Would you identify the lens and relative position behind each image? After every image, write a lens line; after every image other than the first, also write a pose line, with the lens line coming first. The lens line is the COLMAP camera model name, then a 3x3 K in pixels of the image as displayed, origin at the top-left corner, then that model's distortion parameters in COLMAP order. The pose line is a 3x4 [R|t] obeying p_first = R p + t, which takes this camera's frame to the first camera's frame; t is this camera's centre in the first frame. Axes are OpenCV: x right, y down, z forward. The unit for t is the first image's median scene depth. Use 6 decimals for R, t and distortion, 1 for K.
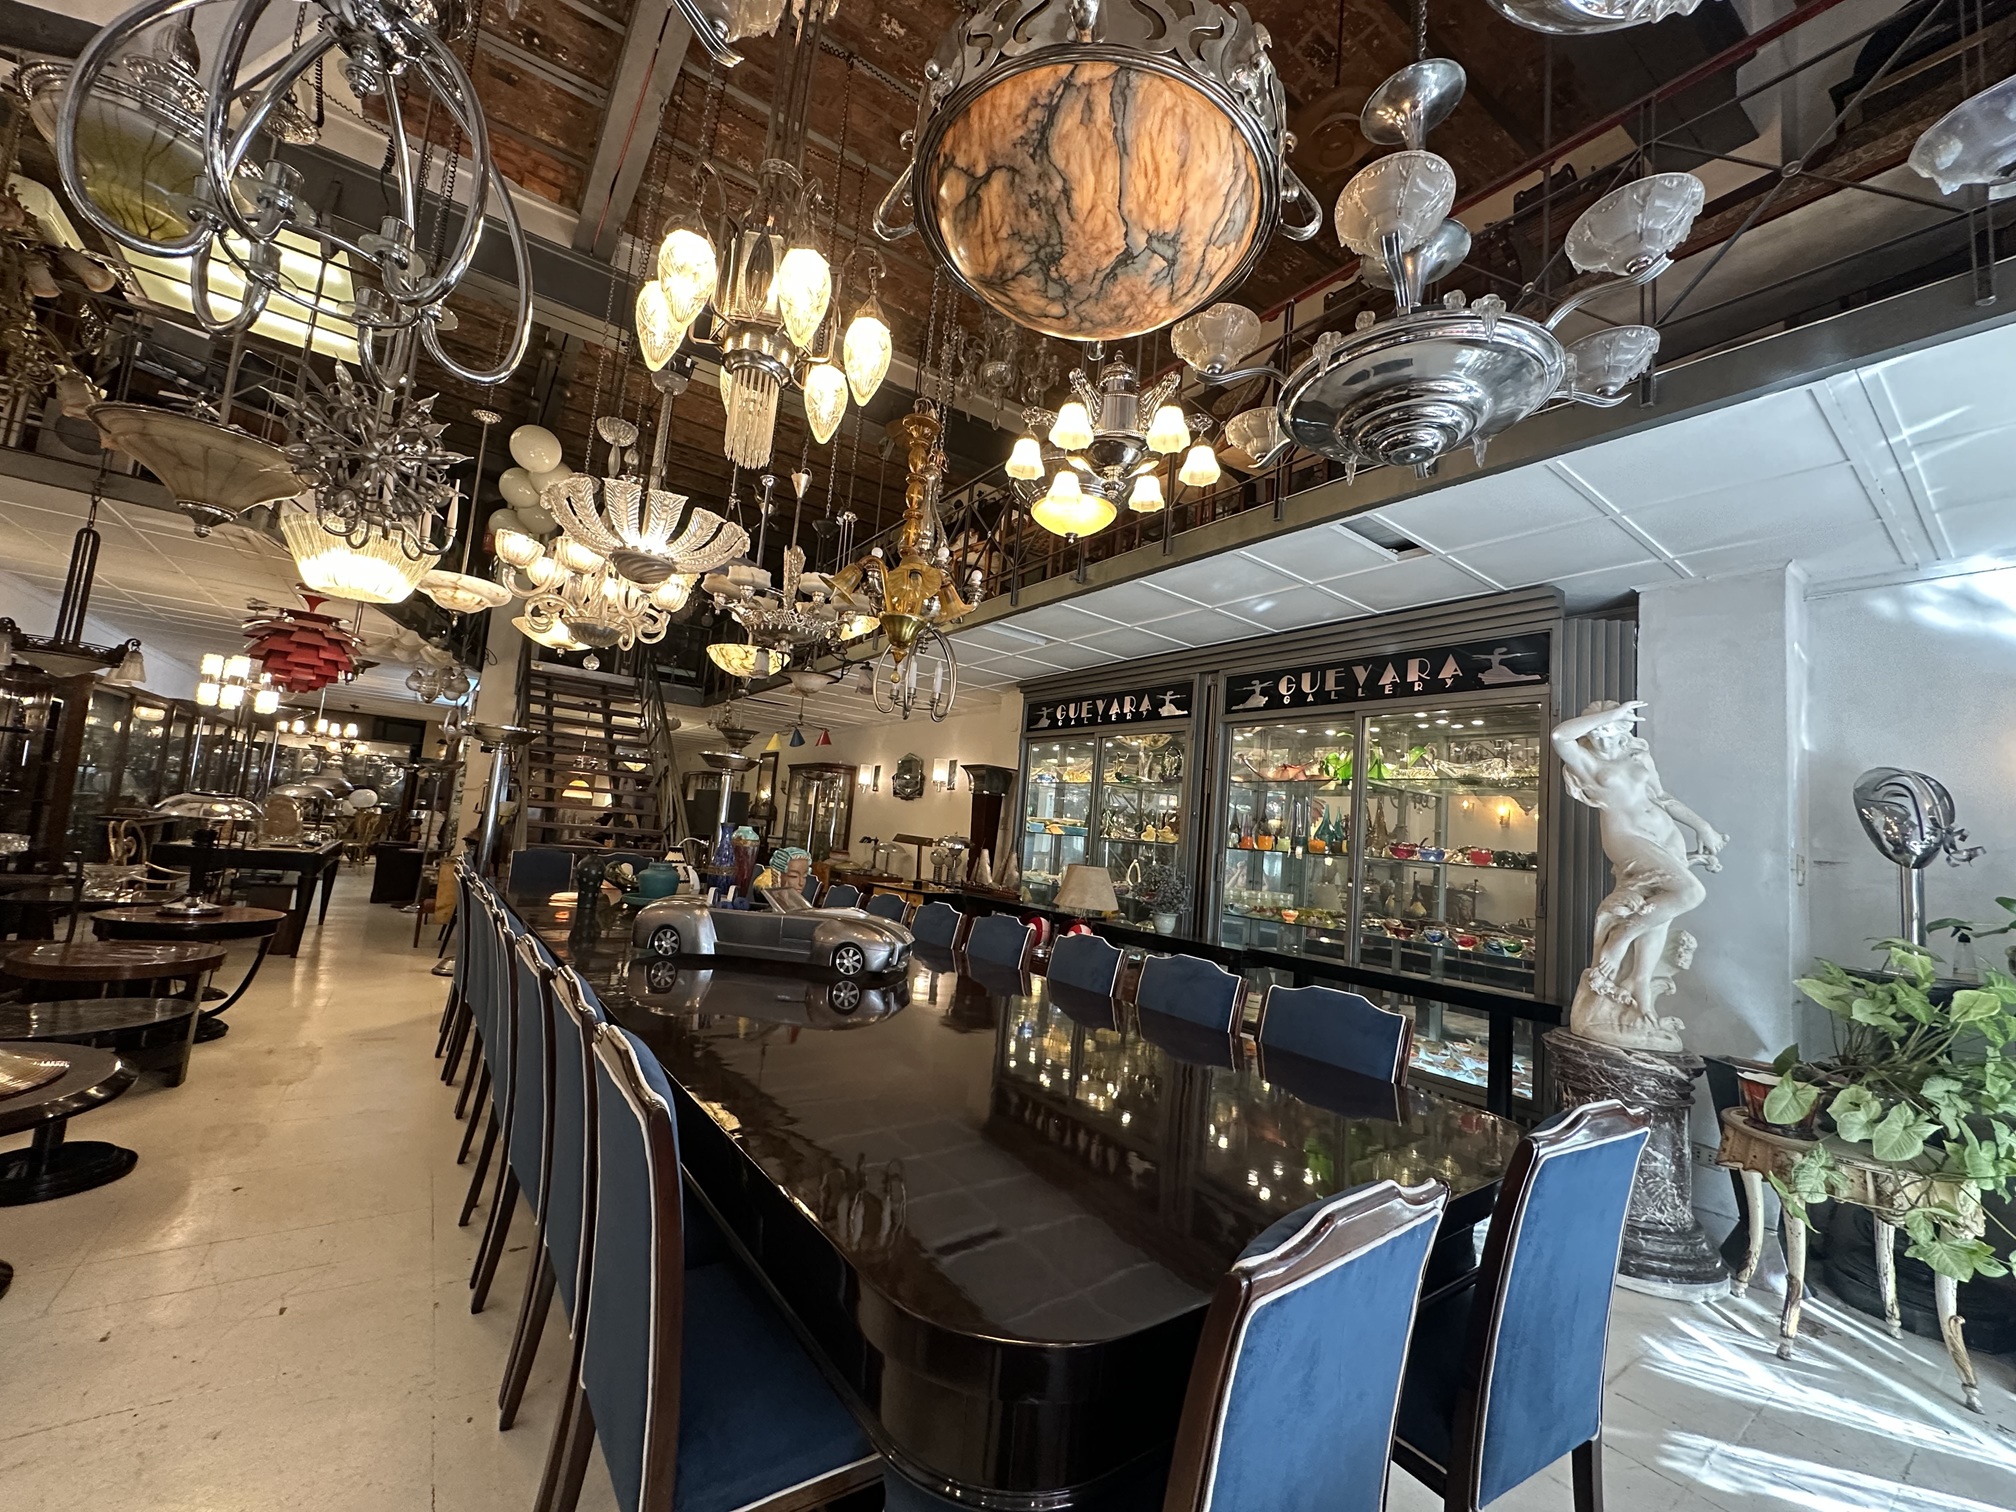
lens RADIAL K [[804.7, 0, 1008.5], [0, 804.7, 755.3], [0, 0, 1]] dist [-0.002557, 0.000555]
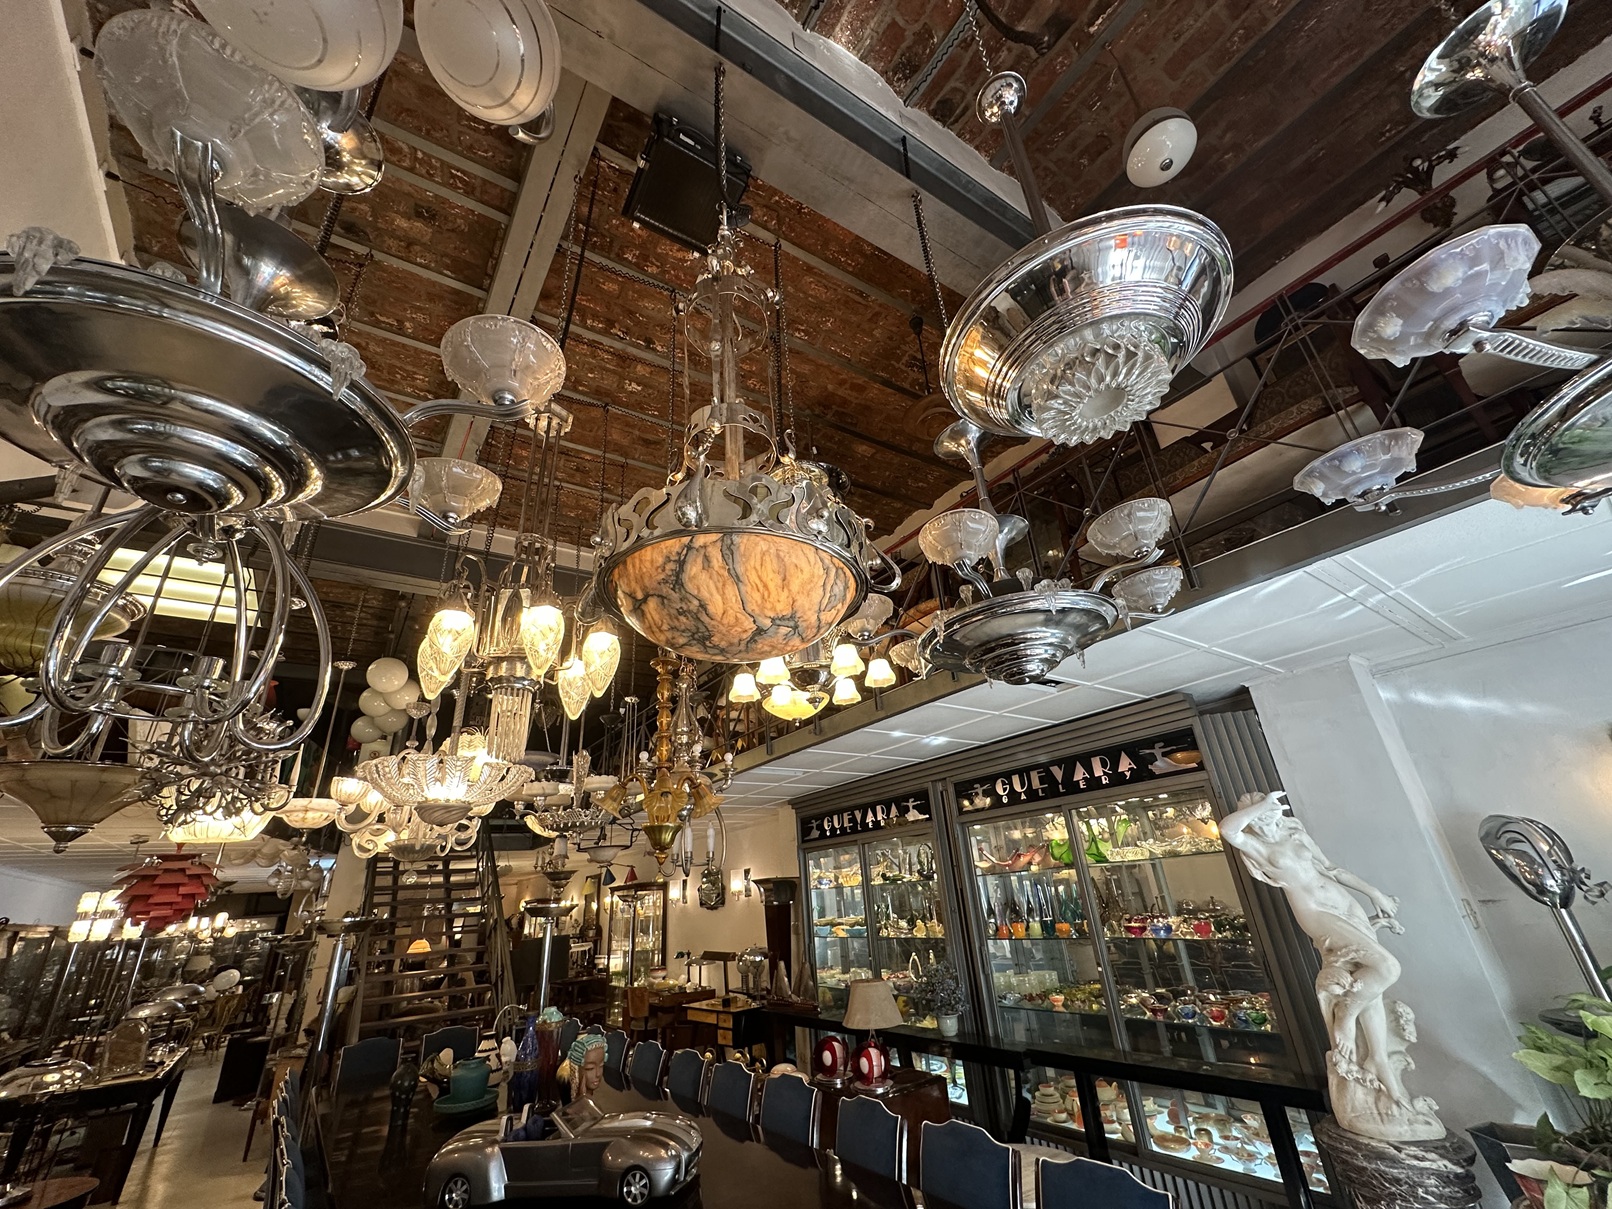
lens RADIAL K [[643.4, 0, 805.8], [0, 643.4, 604.6], [0, 0, 1]] dist [-0.002557, 0.000555]
pose [[0.988156, -0.145495, 0.048769, 0.060616], [0.153451, 0.936696, -0.314728, -0.108616], [0.000109, 0.318484, 0.947928, -0.004959]]
